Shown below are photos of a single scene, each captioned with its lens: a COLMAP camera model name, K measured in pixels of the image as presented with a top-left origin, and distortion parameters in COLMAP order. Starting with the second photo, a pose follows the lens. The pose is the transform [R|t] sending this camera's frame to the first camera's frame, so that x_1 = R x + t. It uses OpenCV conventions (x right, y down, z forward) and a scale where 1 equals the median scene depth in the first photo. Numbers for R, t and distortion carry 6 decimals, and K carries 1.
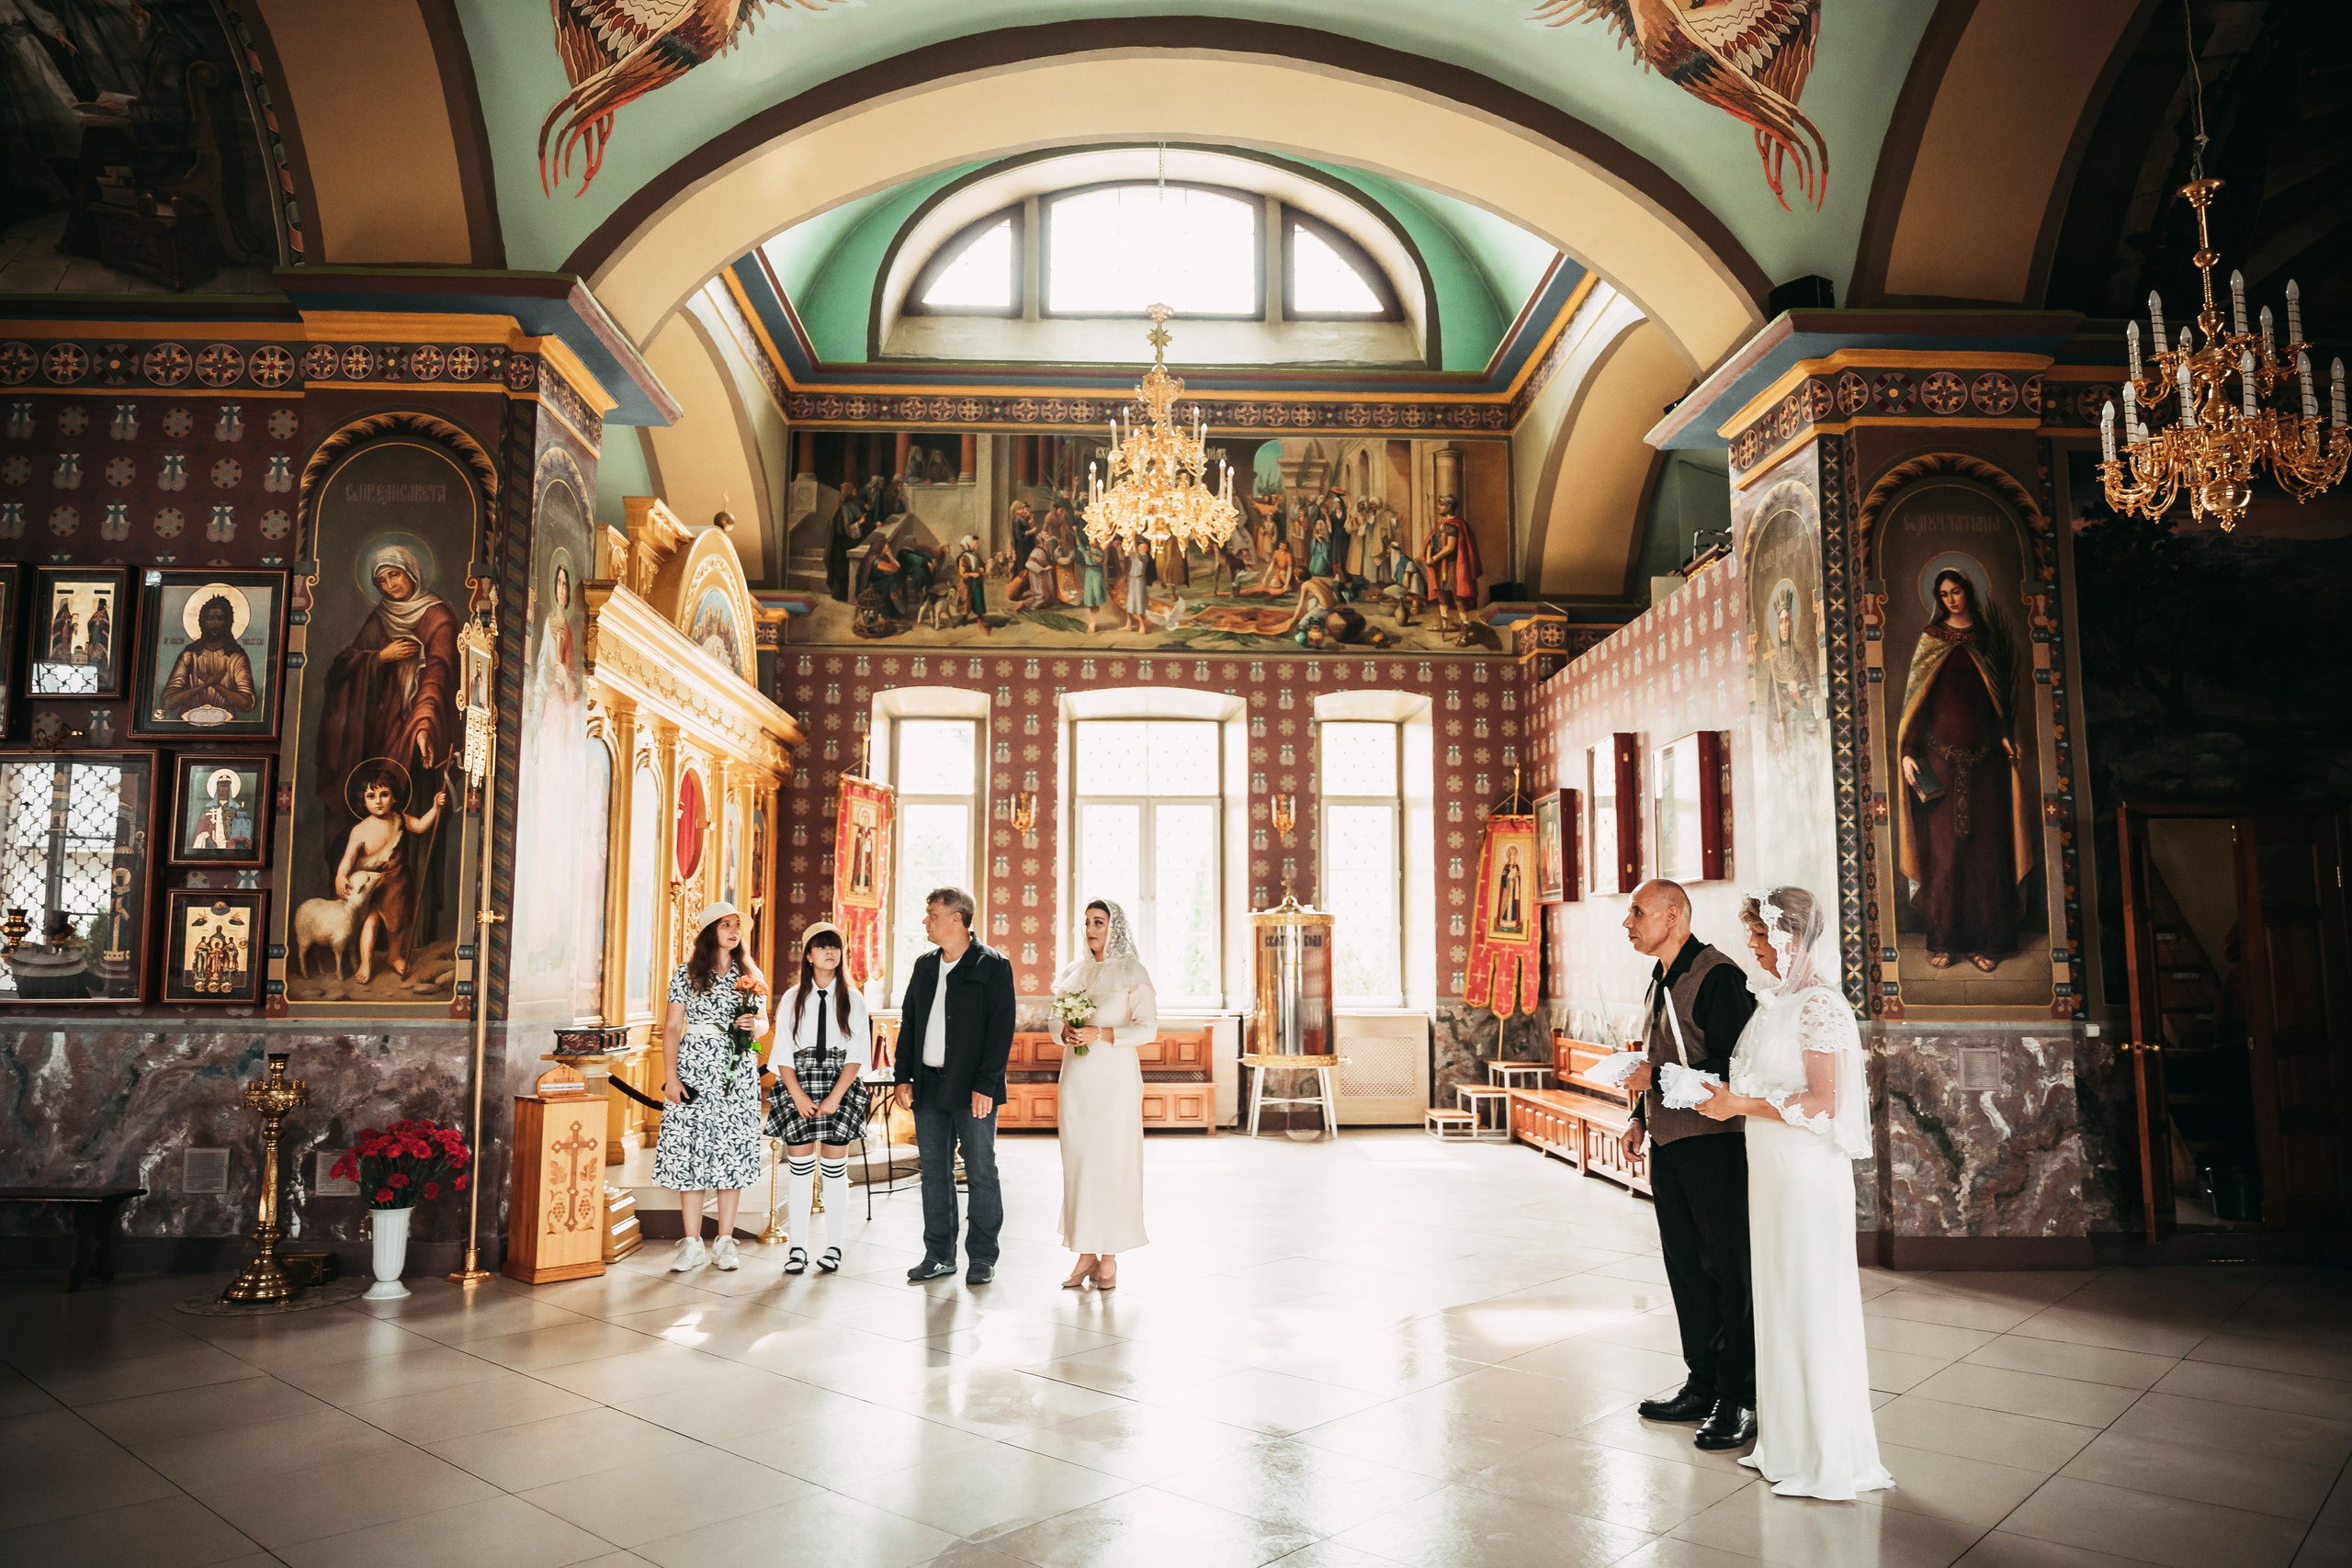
lens RADIAL K [[1652.7, 0, 1171.0], [0, 1652.7, 774.0], [0, 0, 1]] dist [0.005808, -0.020873]
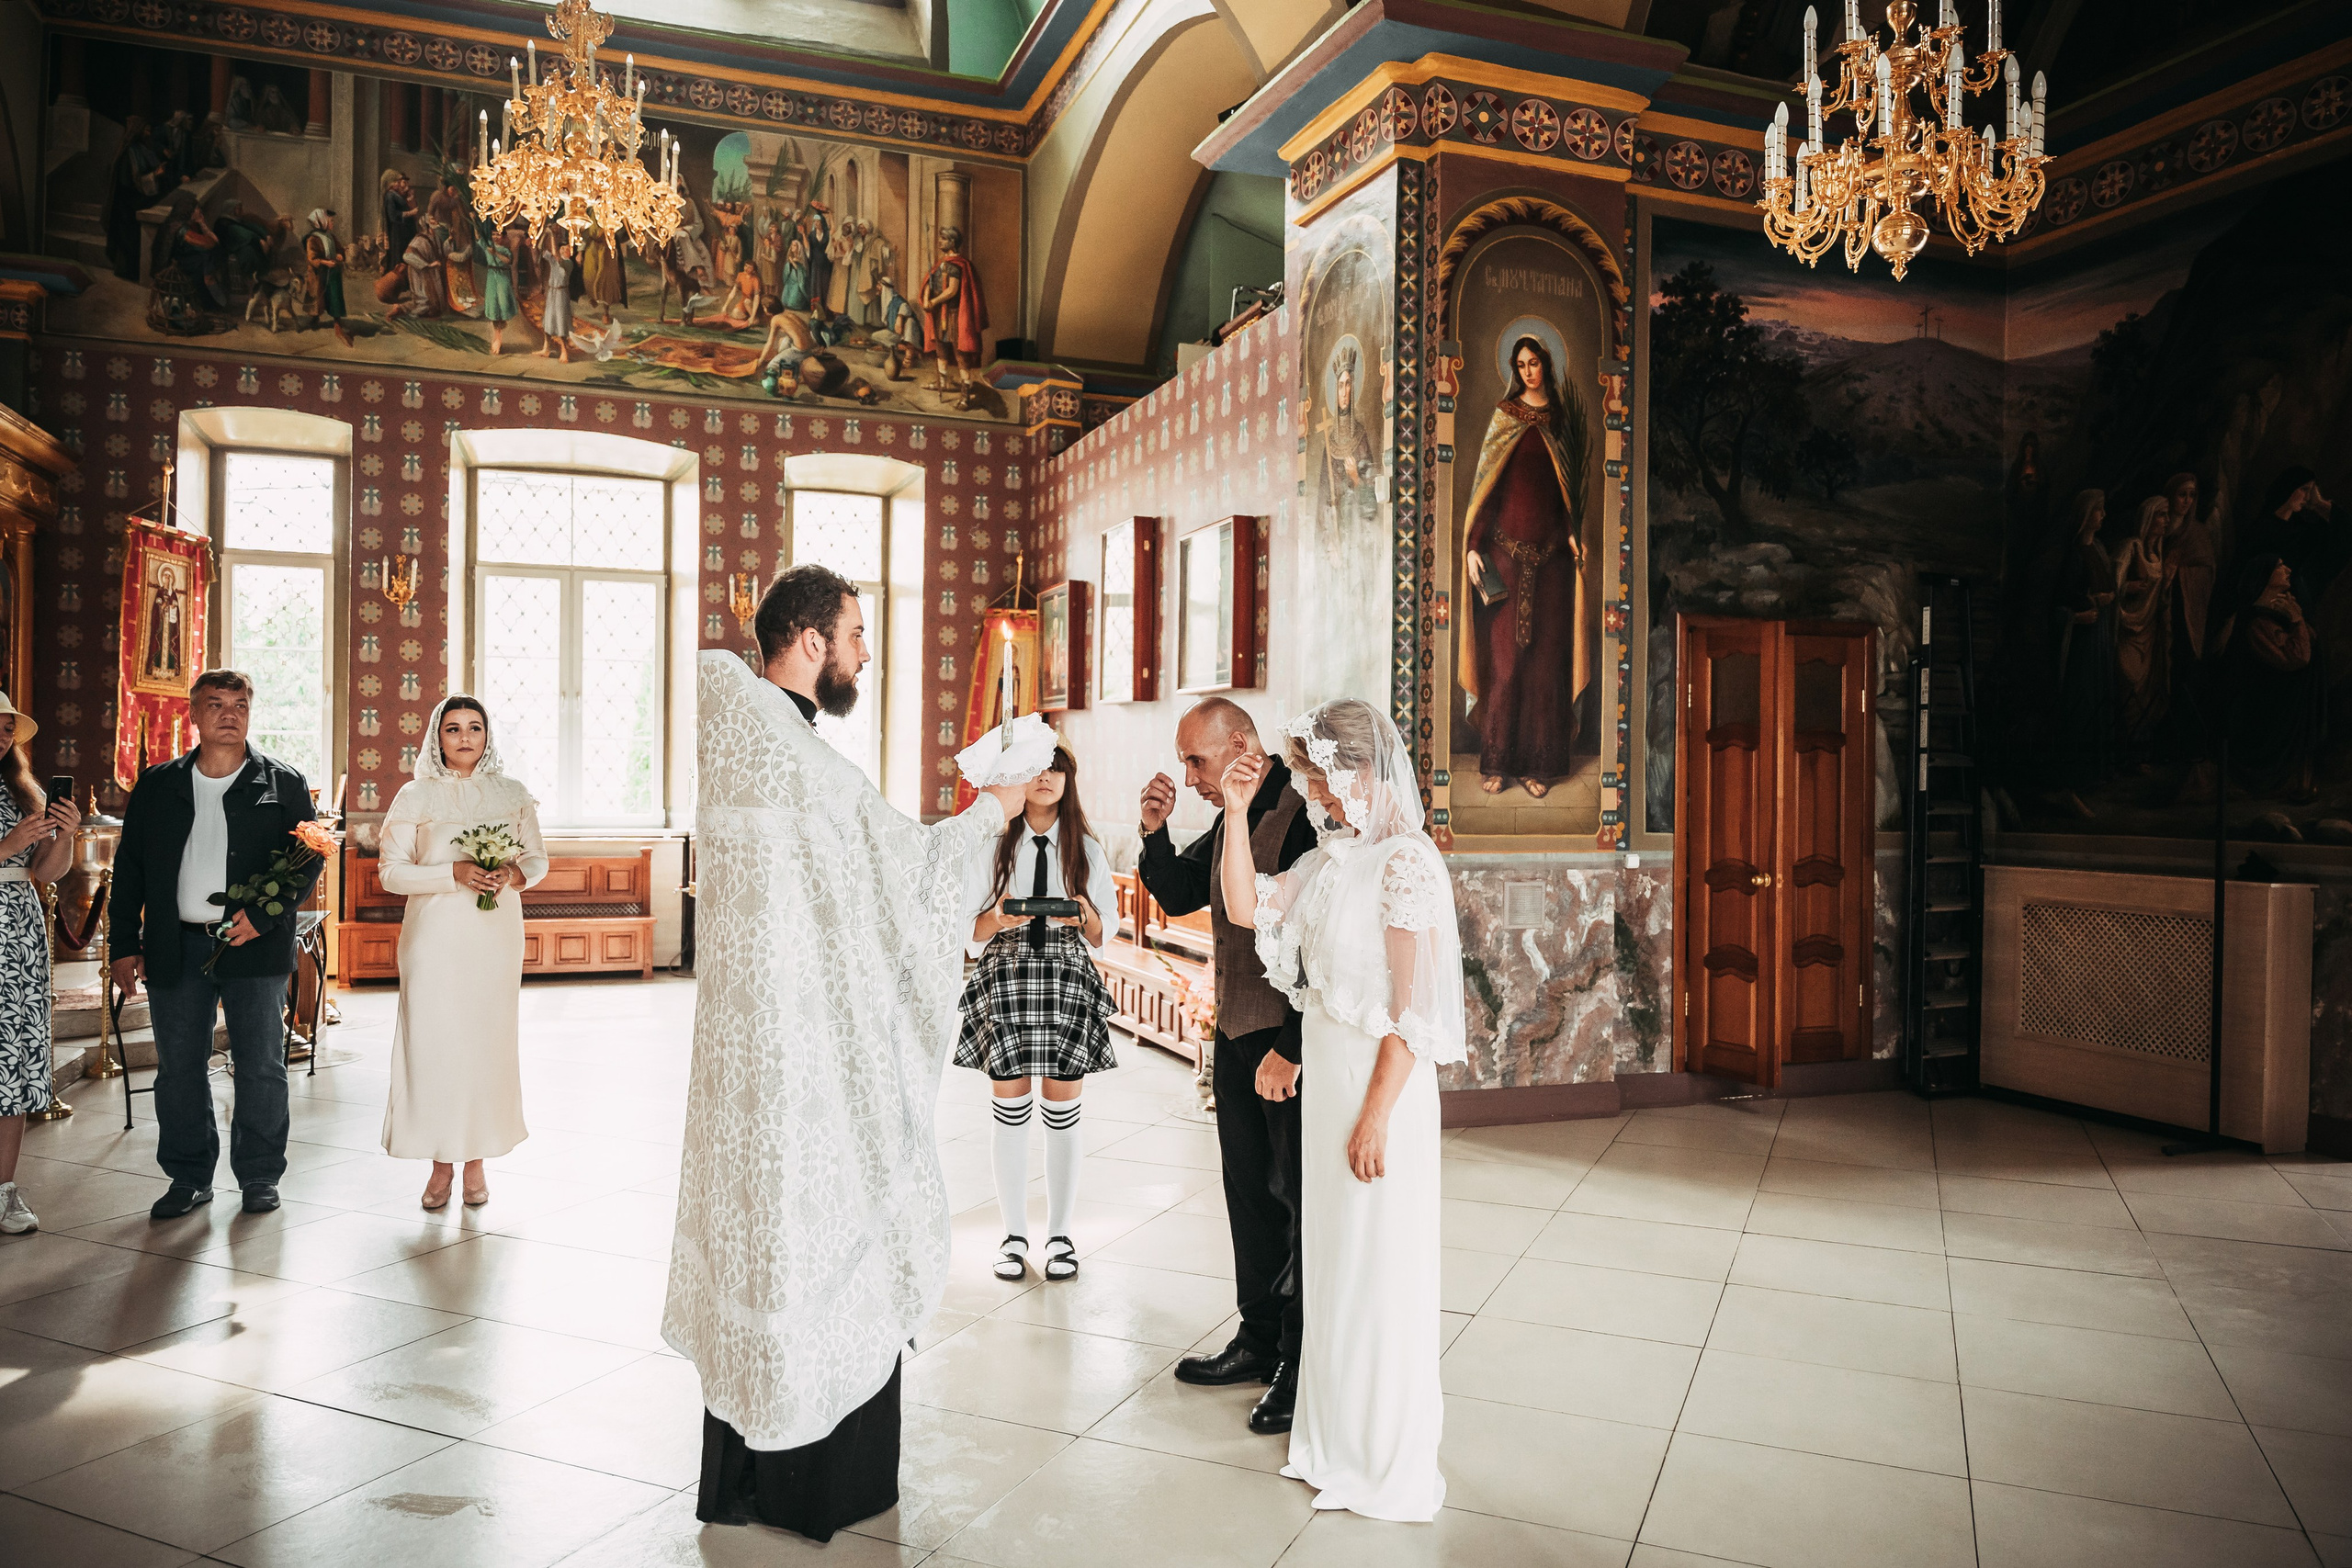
lens RADIAL K [[1652.7, 0, 1171.9], [0, 1652.7, 781.8], [0, 0, 1]] dist [0.005808, -0.020873]
pose [[0.952084, 0.008576, 0.305716, 0.020220], [-0.045888, 0.992297, 0.115073, 0.011229], [-0.302374, -0.123588, 0.945143, 0.140232]]
